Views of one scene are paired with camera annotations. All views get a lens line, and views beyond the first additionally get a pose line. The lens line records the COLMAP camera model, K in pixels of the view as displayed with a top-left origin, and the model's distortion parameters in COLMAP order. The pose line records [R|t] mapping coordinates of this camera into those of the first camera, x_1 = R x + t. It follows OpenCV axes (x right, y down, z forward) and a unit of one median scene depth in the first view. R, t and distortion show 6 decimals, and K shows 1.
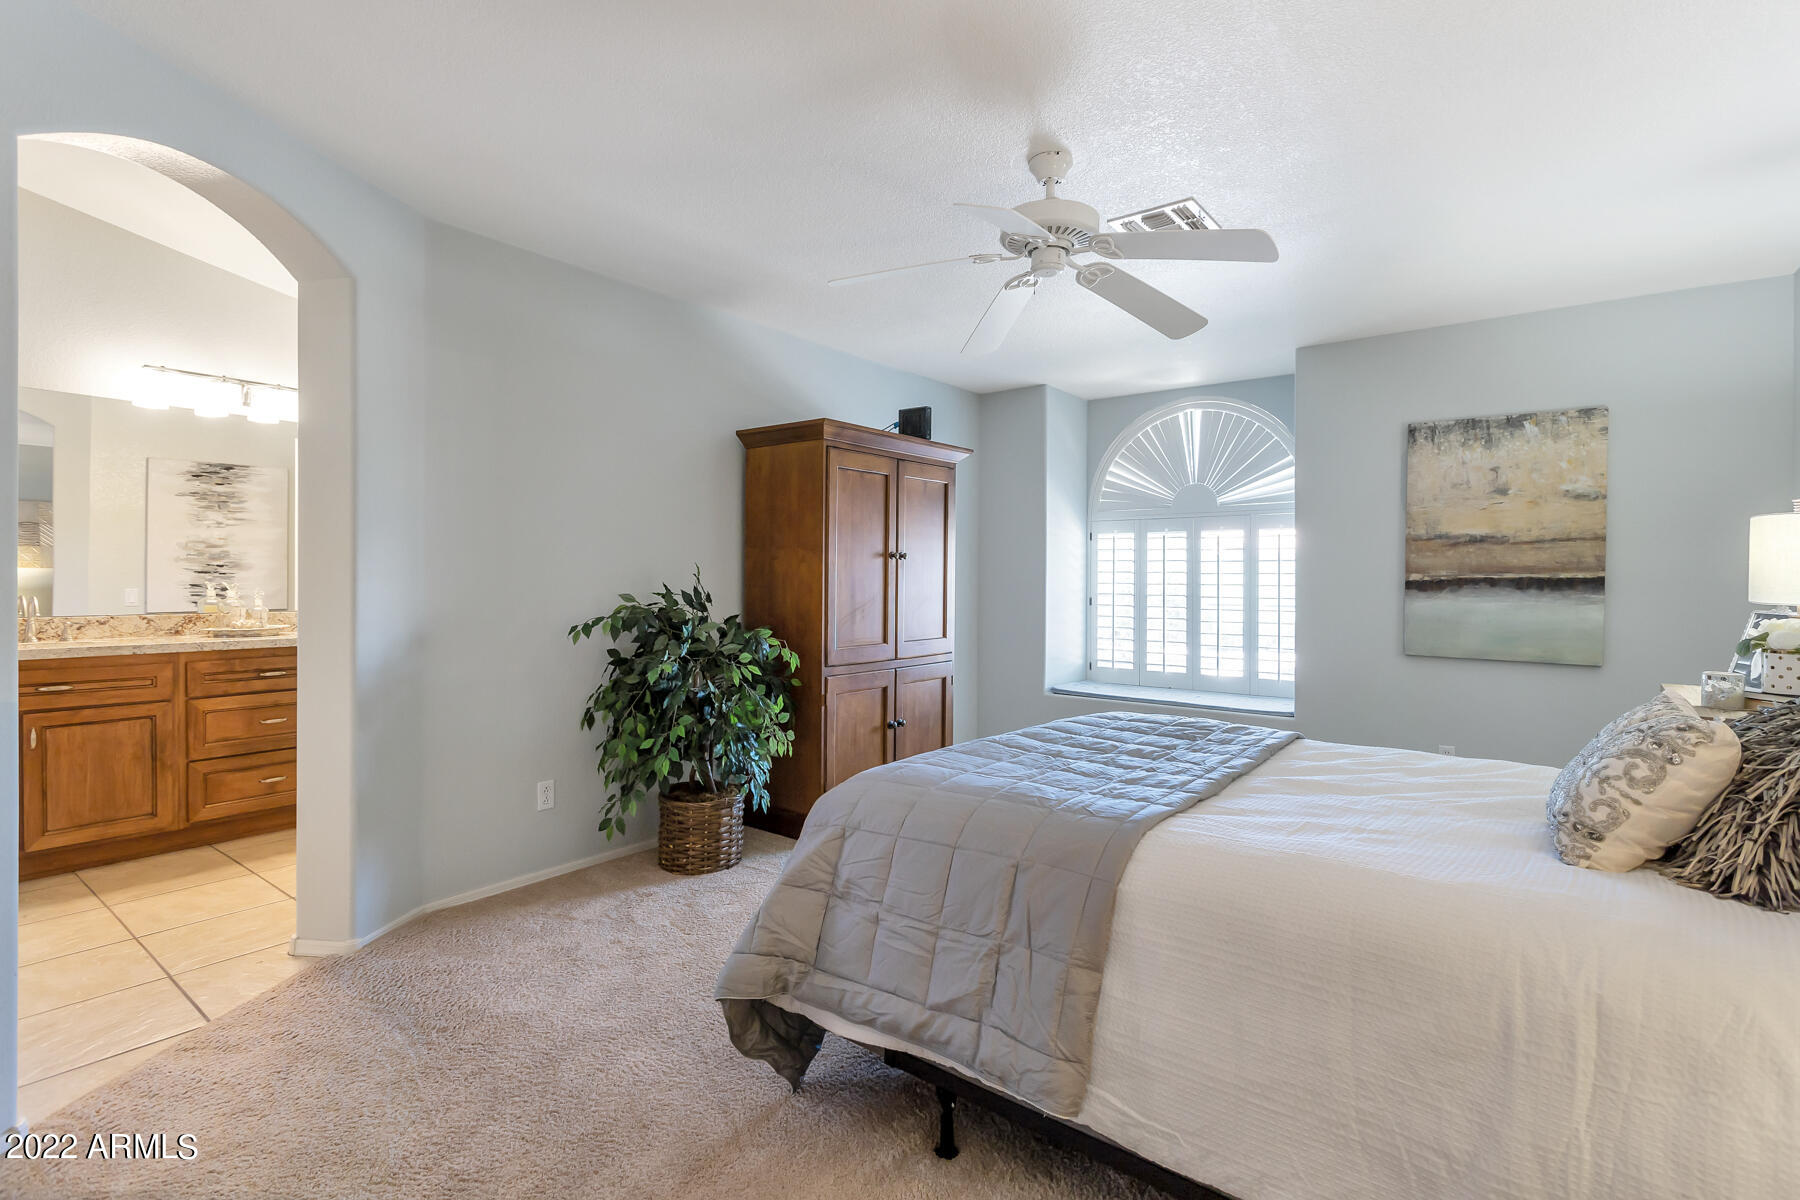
lens RADIAL K [[848.1, 0, 910.1], [0, 848.1, 588.7], [0, 0, 1]] dist [0.000014, 0.000036]
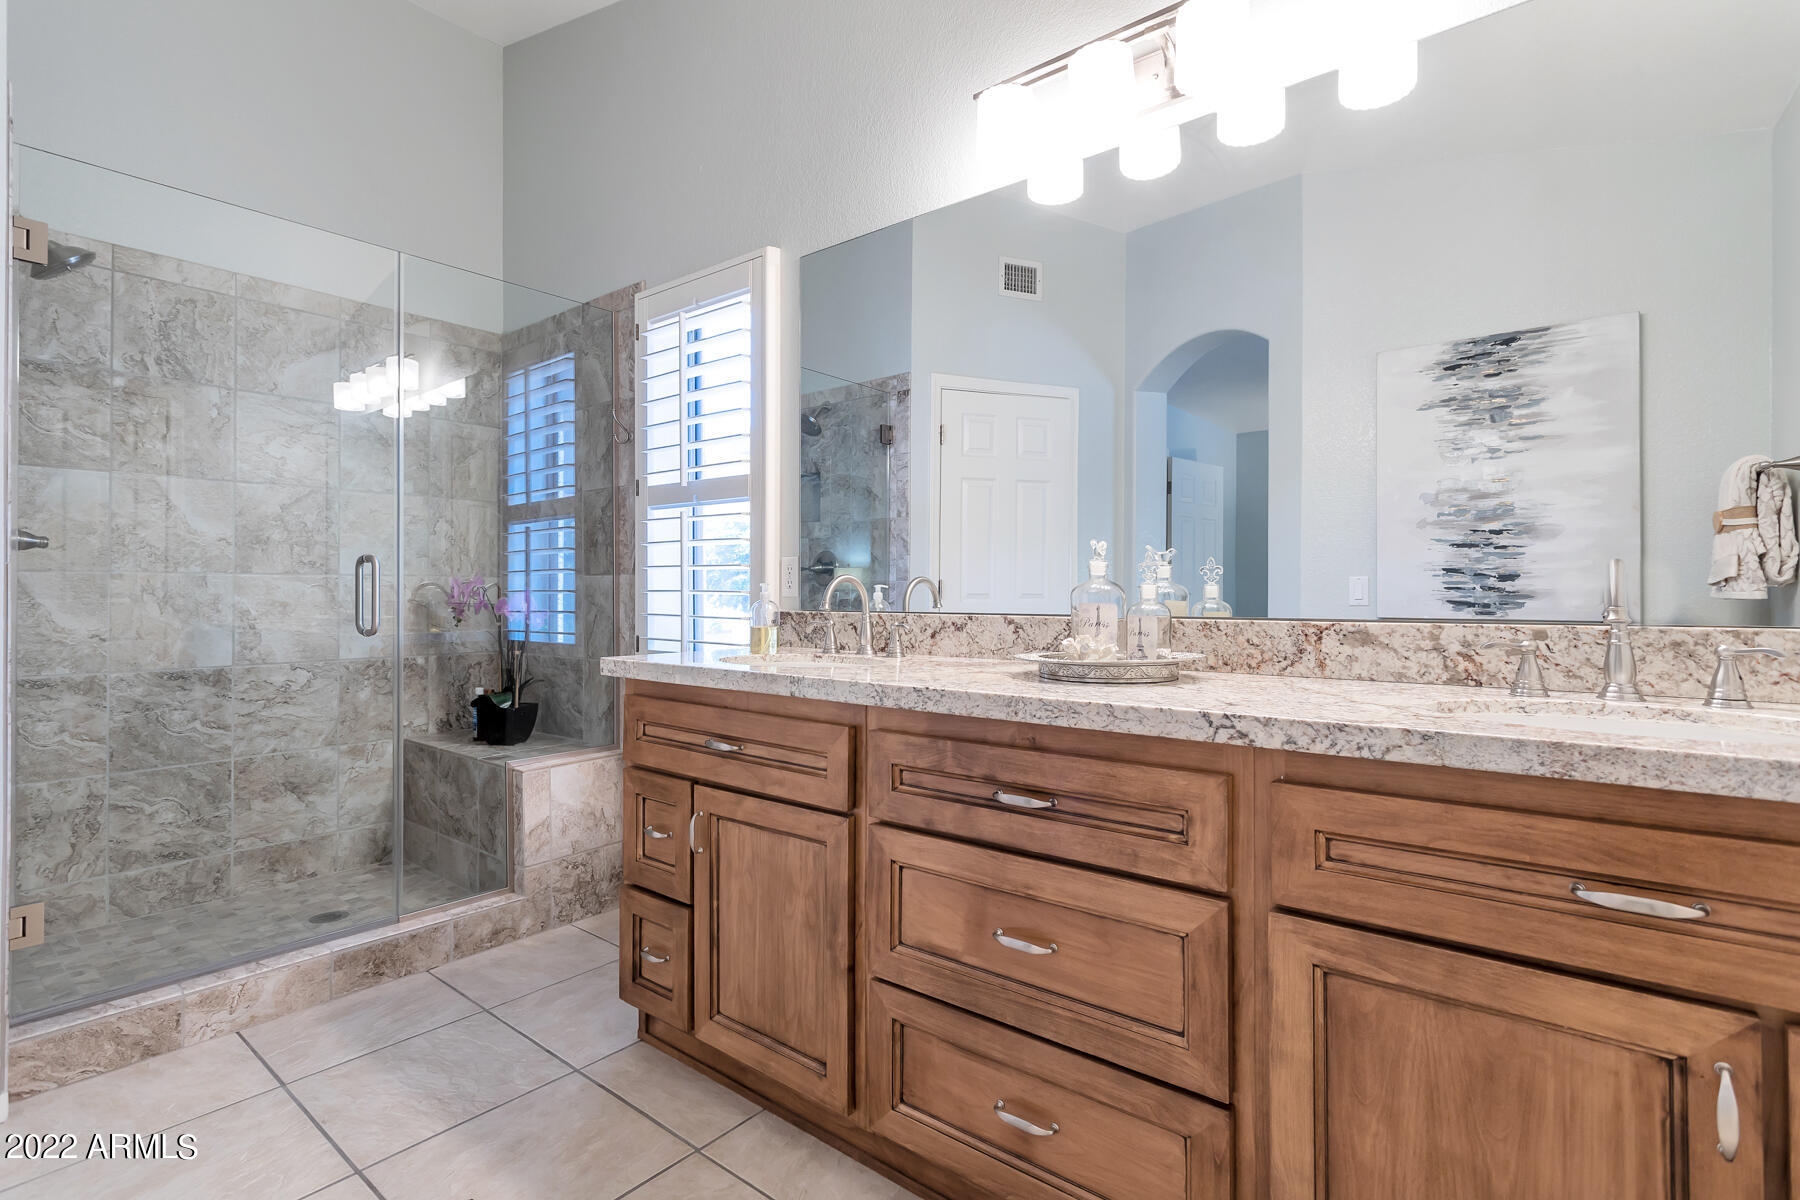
lens RADIAL K [[848.1, 0, 914.0], [0, 848.1, 588.2], [0, 0, 1]] dist [0.000014, 0.000036]
pose [[-0.027685, -0.003200, -0.999612, -0.289034], [-0.009139, 0.999954, -0.002948, 0.012445], [0.999575, 0.009054, -0.027713, 0.671503]]
